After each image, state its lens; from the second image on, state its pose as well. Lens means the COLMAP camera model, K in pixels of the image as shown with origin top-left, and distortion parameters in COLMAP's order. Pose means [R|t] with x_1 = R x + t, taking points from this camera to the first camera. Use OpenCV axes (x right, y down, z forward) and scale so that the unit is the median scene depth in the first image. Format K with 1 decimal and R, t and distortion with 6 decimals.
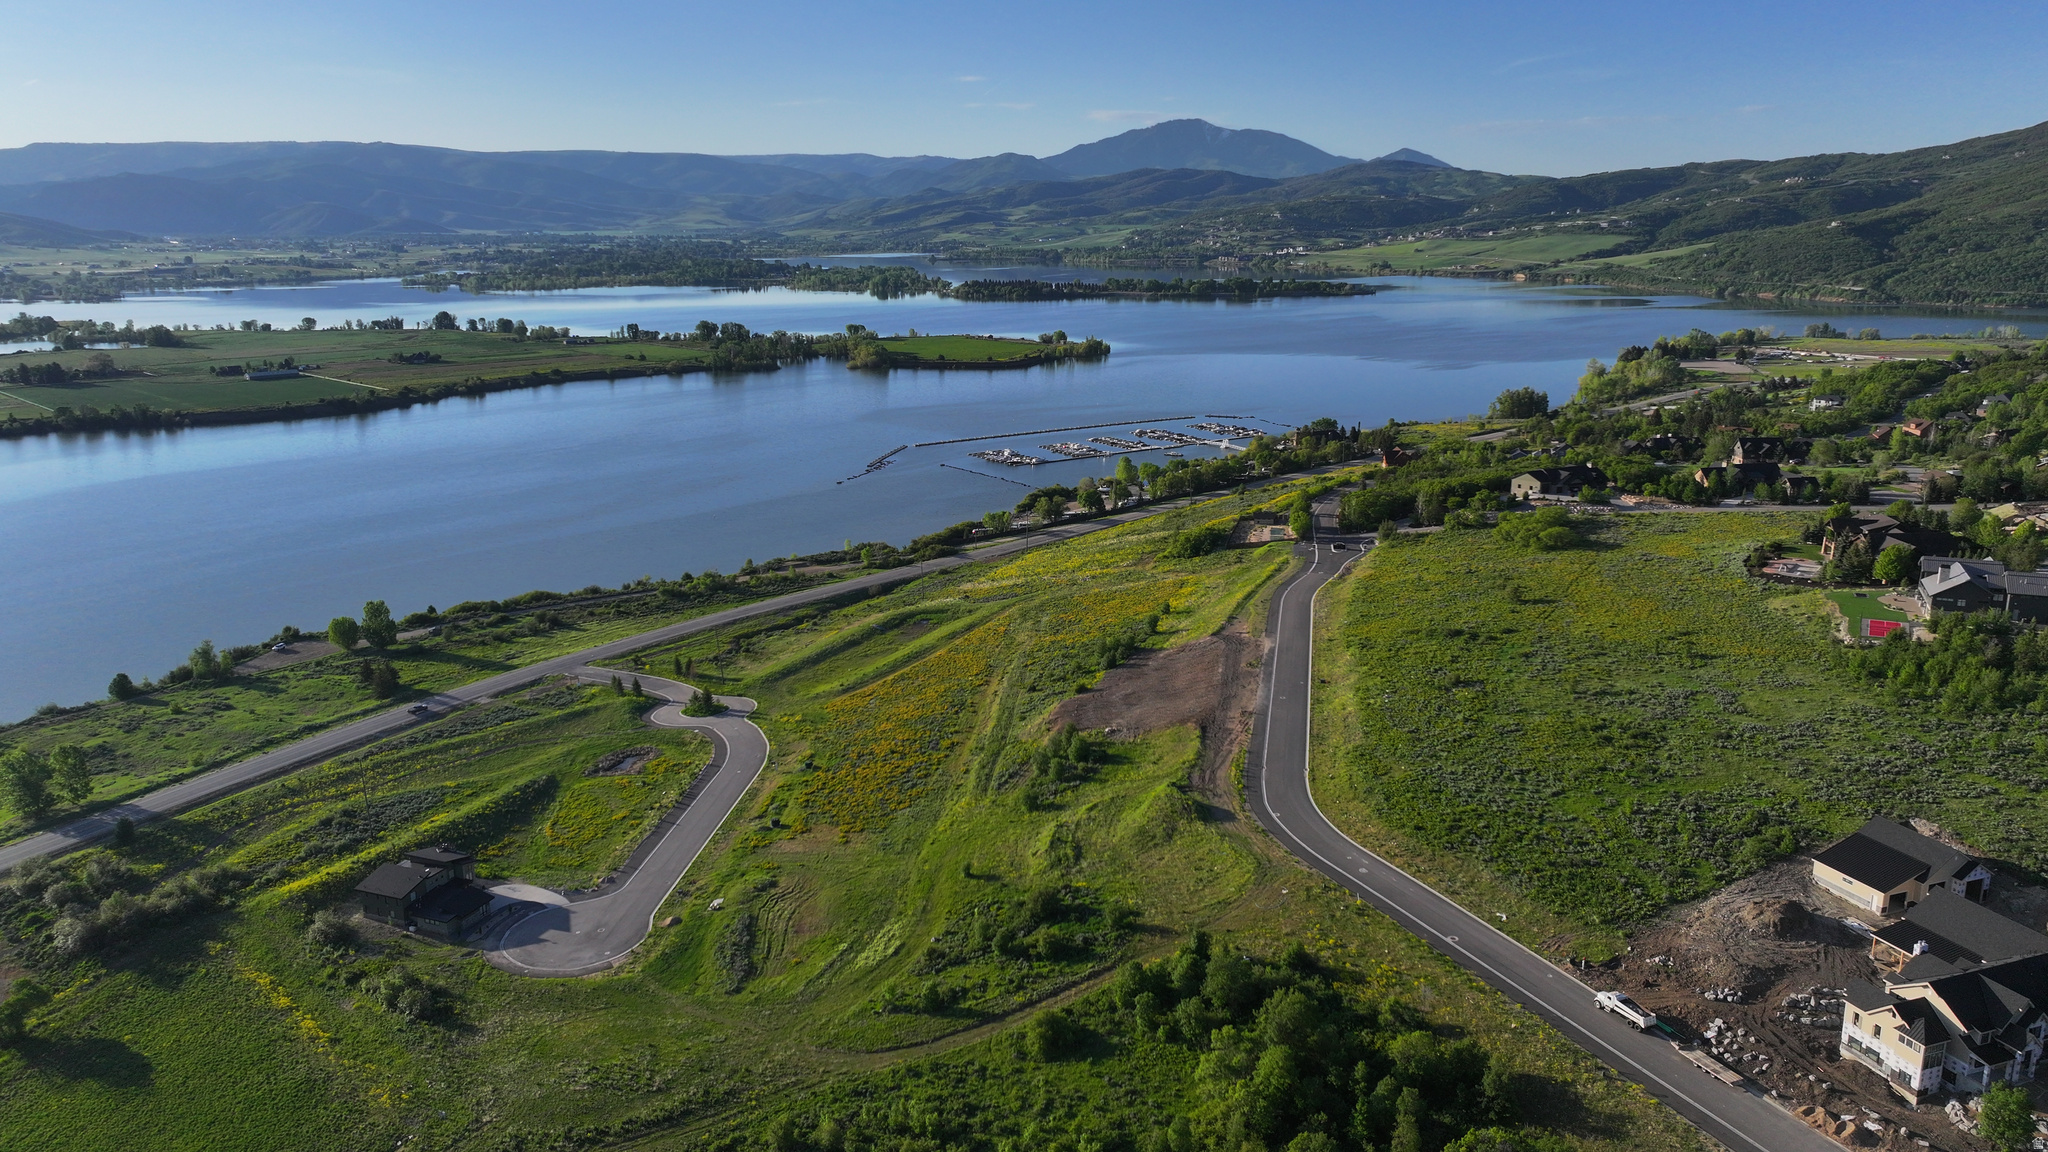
lens RADIAL K [[1423.8, 0, 1031.6], [0, 1423.8, 571.7], [0, 0, 1]] dist [-0.001168, 0.014800]
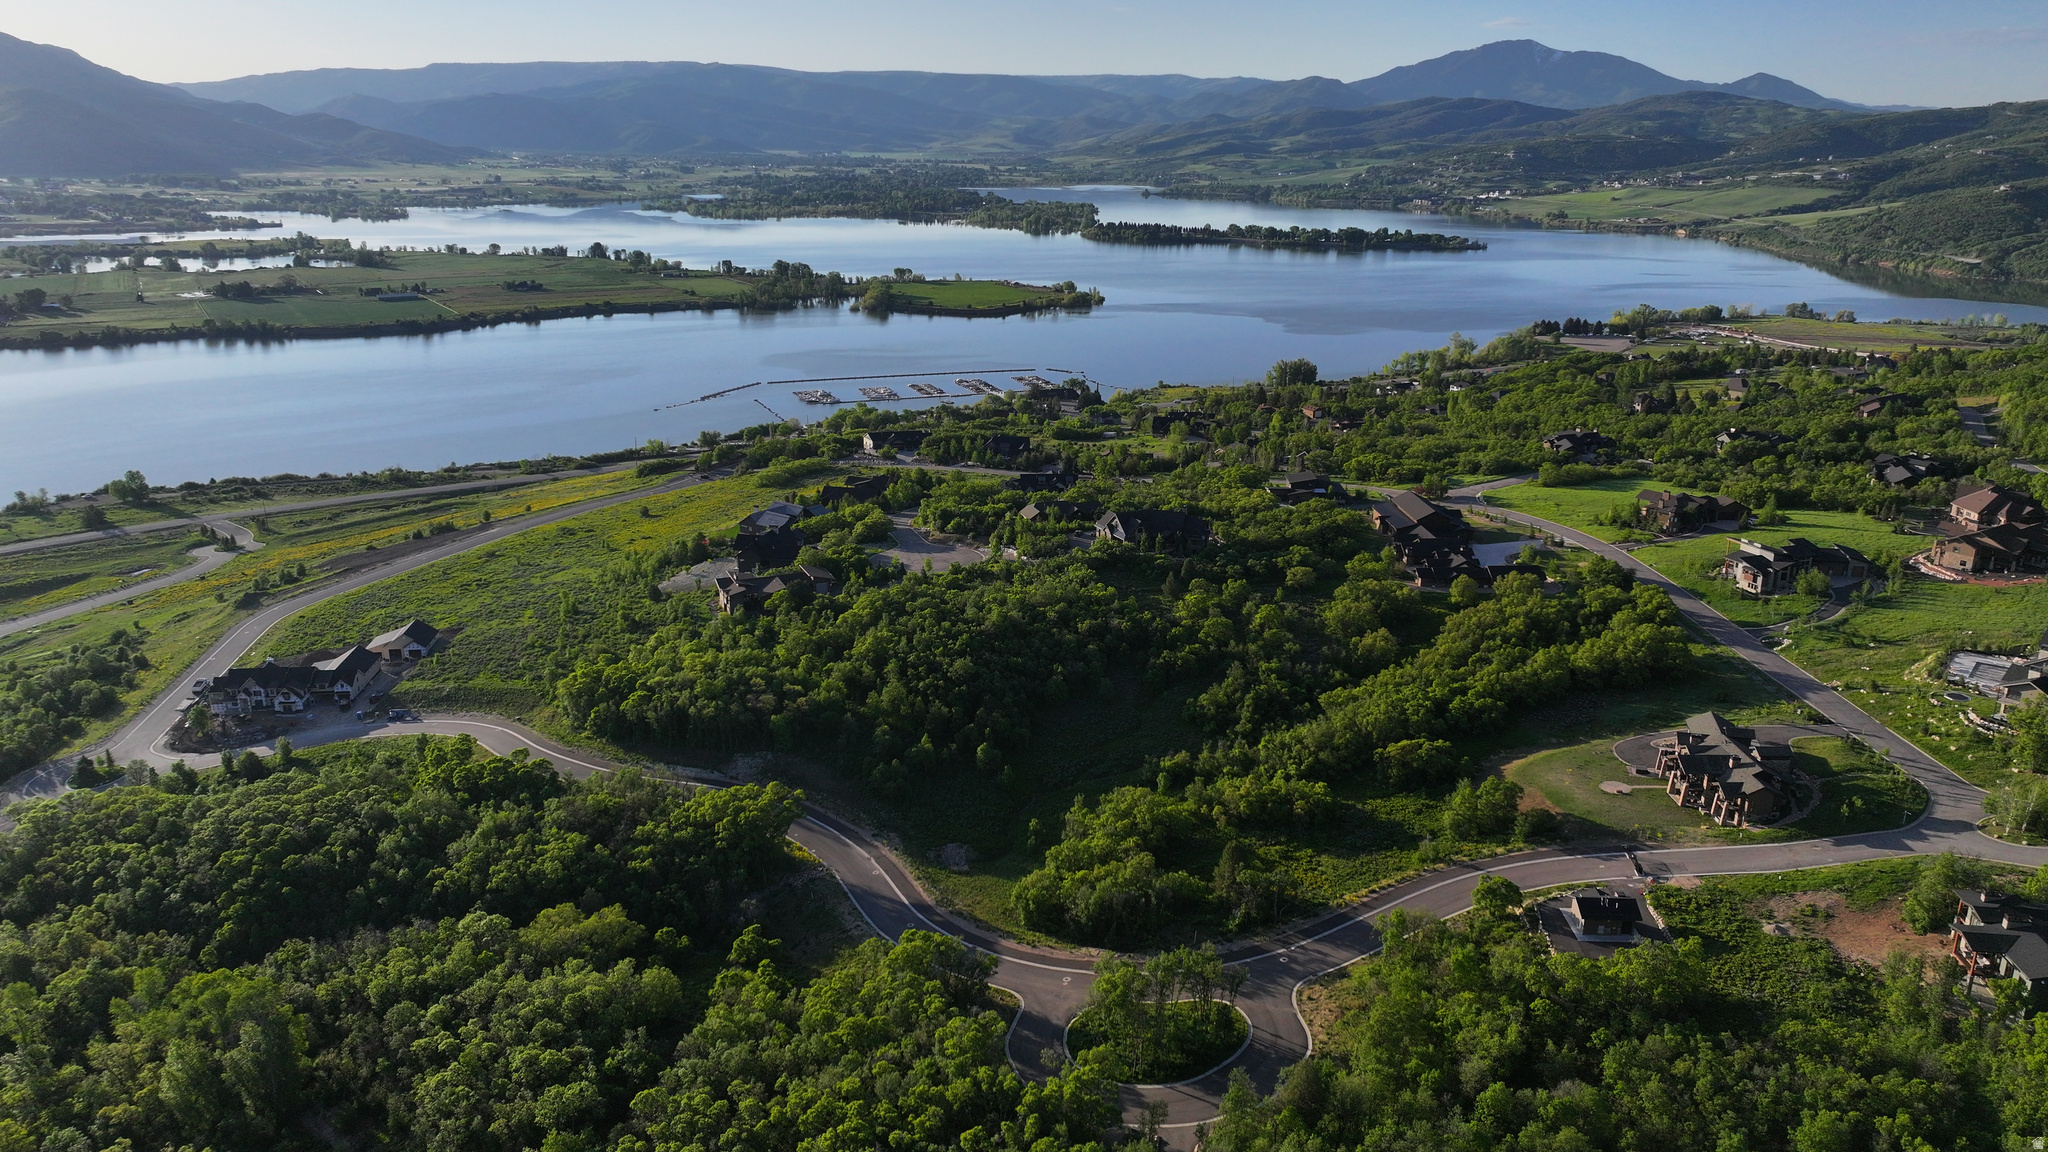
lens RADIAL K [[1423.8, 0, 1034.6], [0, 1423.8, 569.2], [0, 0, 1]] dist [-0.001168, 0.014800]
pose [[0.974558, 0.079439, -0.209584, 0.293938], [-0.068543, 0.995916, 0.058762, -0.011202], [0.213397, -0.042902, 0.976023, -0.116120]]
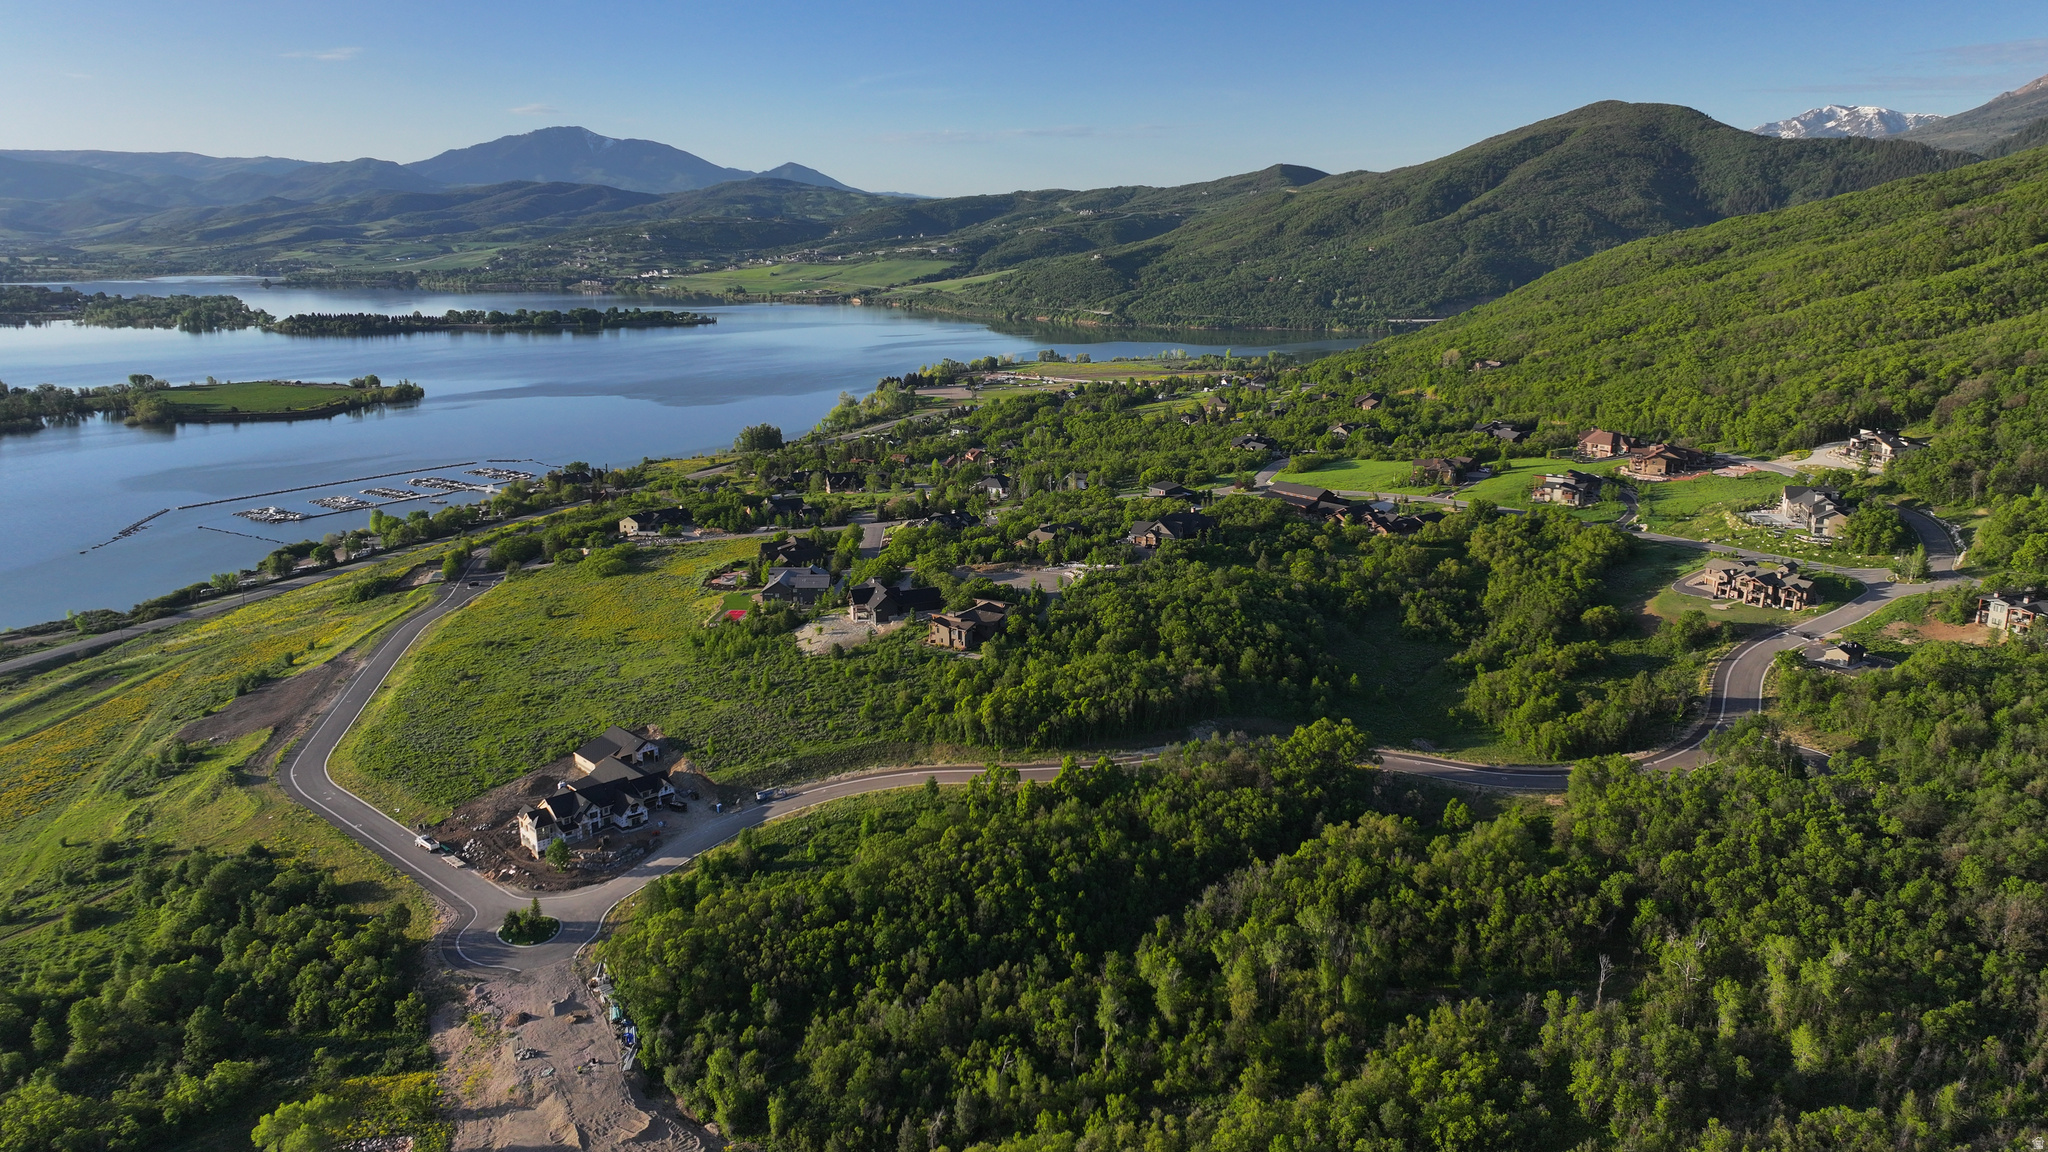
lens RADIAL K [[1423.8, 0, 1026.1], [0, 1423.8, 585.9], [0, 0, 1]] dist [-0.001168, 0.014800]
pose [[0.922310, -0.089078, 0.376044, 0.066287], [0.087446, 0.995938, 0.021443, 0.000182], [-0.376426, 0.013106, 0.926354, -0.144714]]
